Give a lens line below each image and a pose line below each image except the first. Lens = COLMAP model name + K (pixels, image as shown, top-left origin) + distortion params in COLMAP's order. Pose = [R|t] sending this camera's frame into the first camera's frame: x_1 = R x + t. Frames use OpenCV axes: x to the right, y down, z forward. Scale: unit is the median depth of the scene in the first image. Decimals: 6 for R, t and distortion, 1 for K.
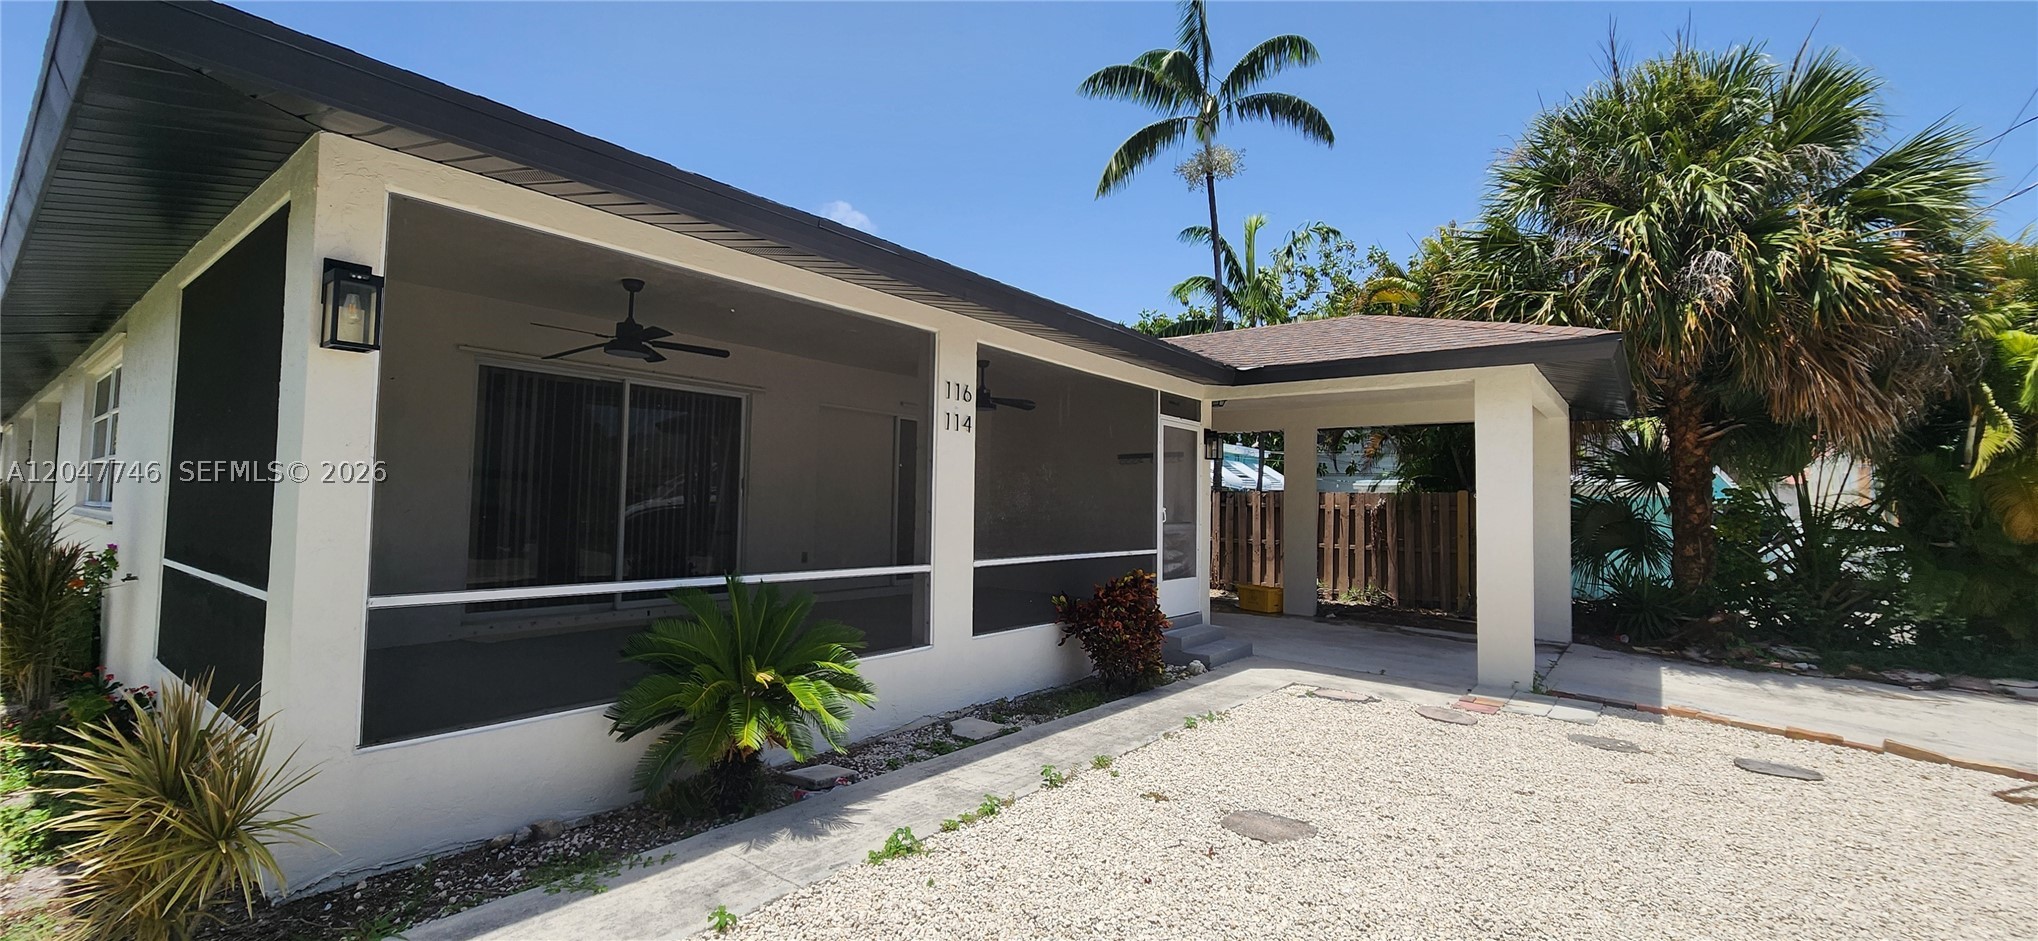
lens RADIAL K [[833.2, 0, 1014.0], [0, 833.2, 468.5], [0, 0, 1]] dist [-0.000552, -0.000063]
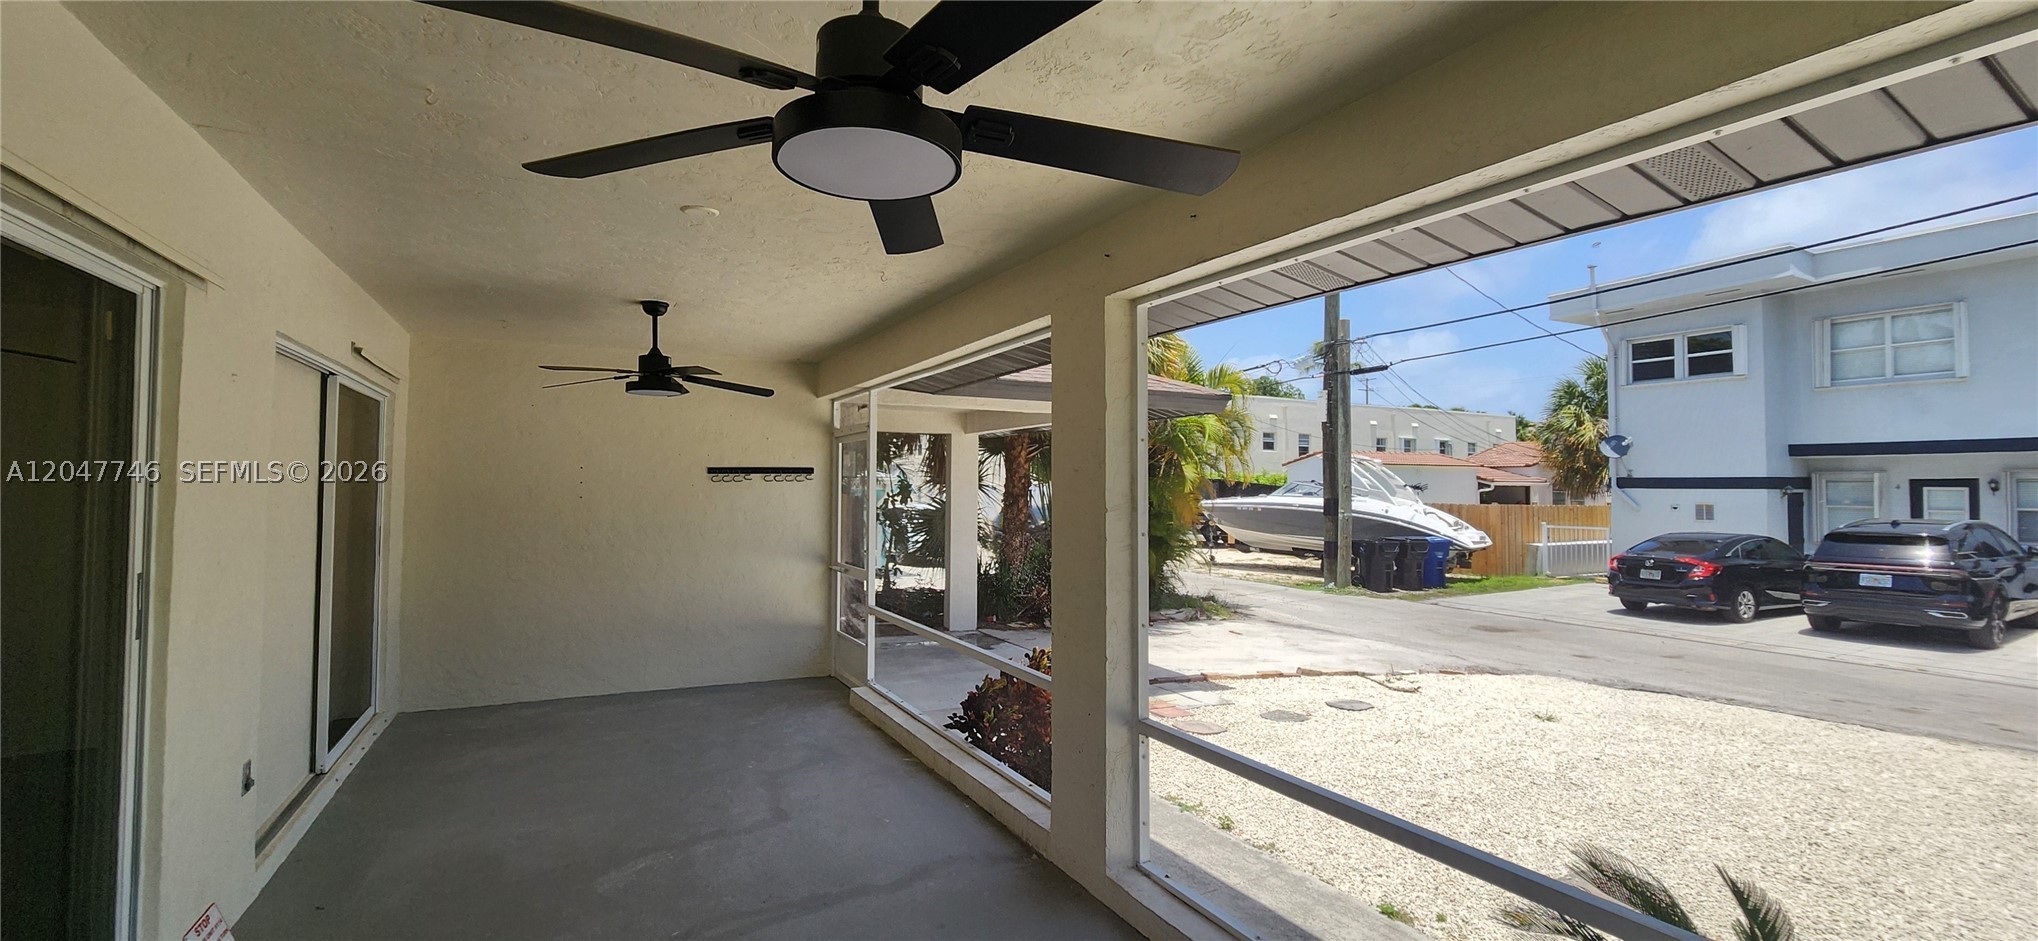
lens RADIAL K [[833.2, 0, 1014.7], [0, 833.2, 465.8], [0, 0, 1]] dist [-0.000552, -0.000063]
pose [[0.413917, 0.007613, 0.910283, -0.534185], [-0.041758, 0.999071, 0.010633, -0.048431], [-0.909356, -0.042413, 0.413850, 0.697398]]
